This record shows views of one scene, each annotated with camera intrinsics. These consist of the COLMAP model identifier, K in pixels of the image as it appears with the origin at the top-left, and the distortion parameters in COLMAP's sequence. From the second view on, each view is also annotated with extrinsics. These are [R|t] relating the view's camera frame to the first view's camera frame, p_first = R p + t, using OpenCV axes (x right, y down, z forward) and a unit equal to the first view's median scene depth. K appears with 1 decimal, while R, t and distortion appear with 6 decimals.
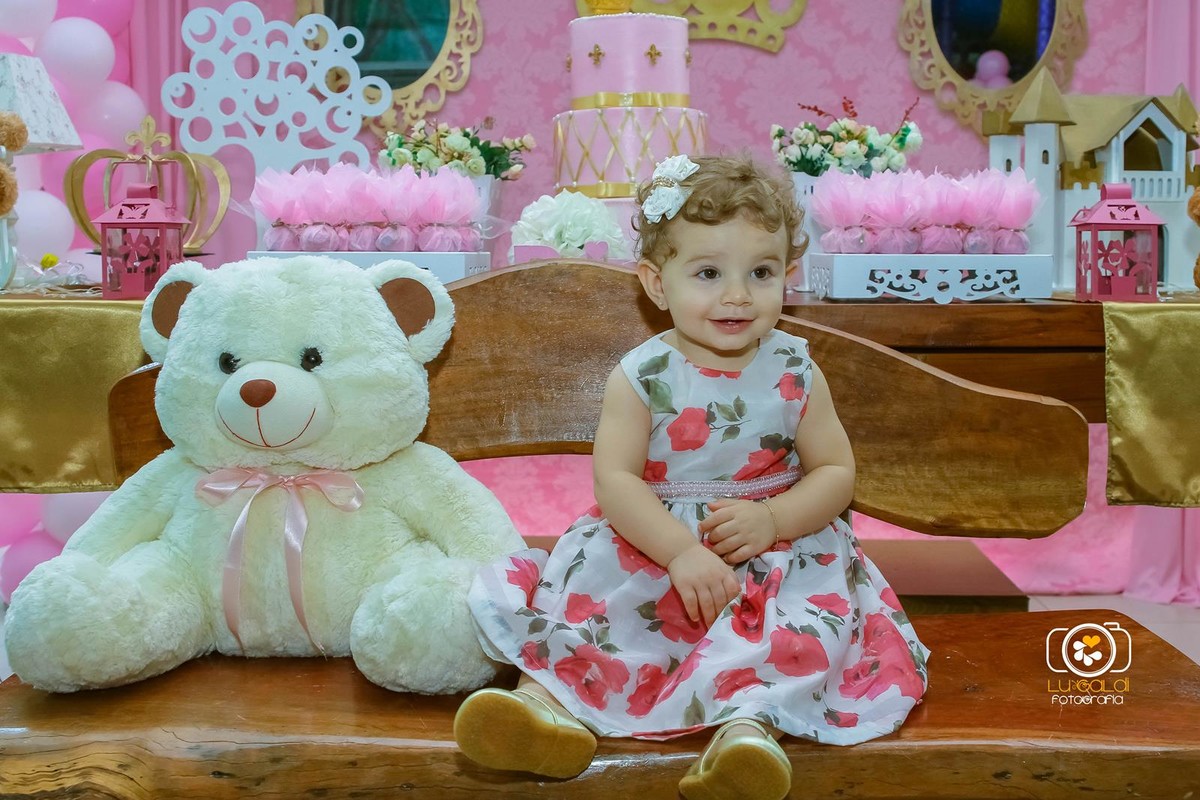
lens RADIAL K [[1343.9, 0, 651.4], [0, 1343.9, 401.5], [0, 0, 1]] dist [-0.059997, -0.003362]
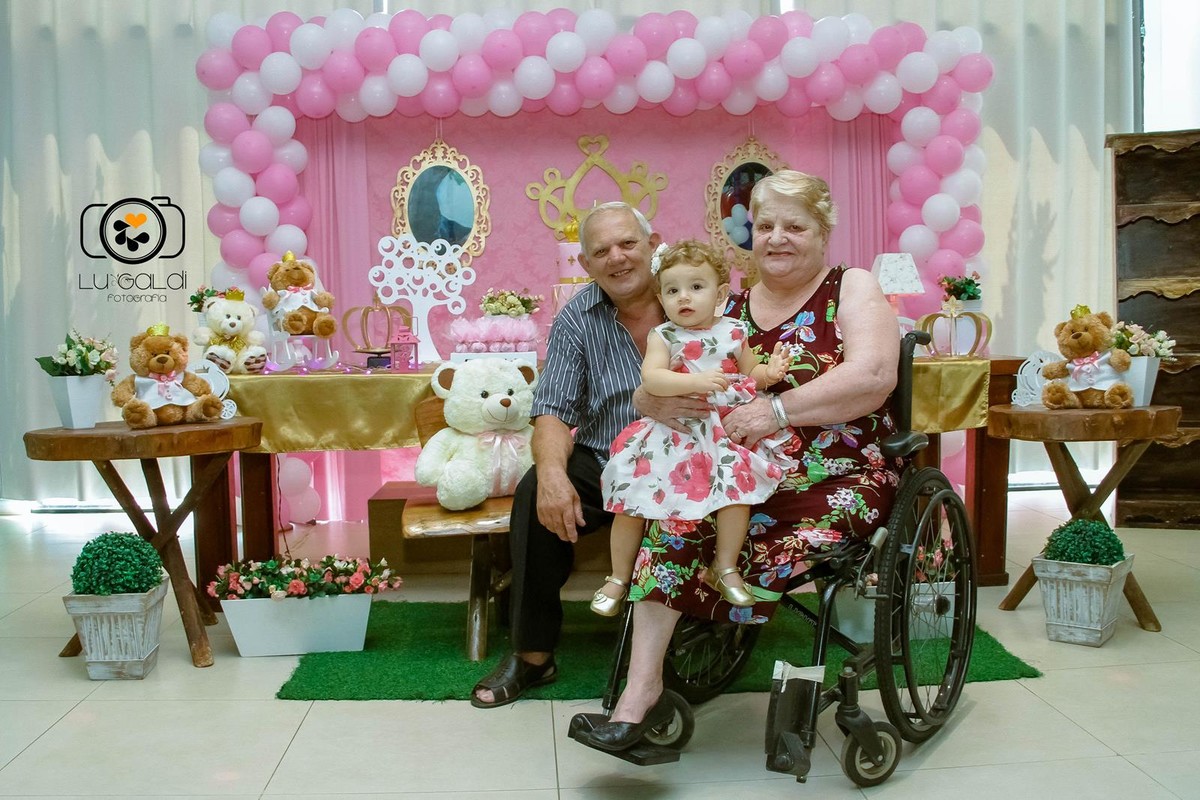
lens RADIAL K [[1125.0, 0, 600.0], [0, 1125.0, 400.0], [0, 0, 1]] dist [-0.065415, -0.017984]
pose [[0.997011, -0.025300, 0.073000, -0.130219], [0.027201, 0.999313, -0.025165, 0.028528], [-0.072314, 0.027075, 0.997014, -0.858317]]
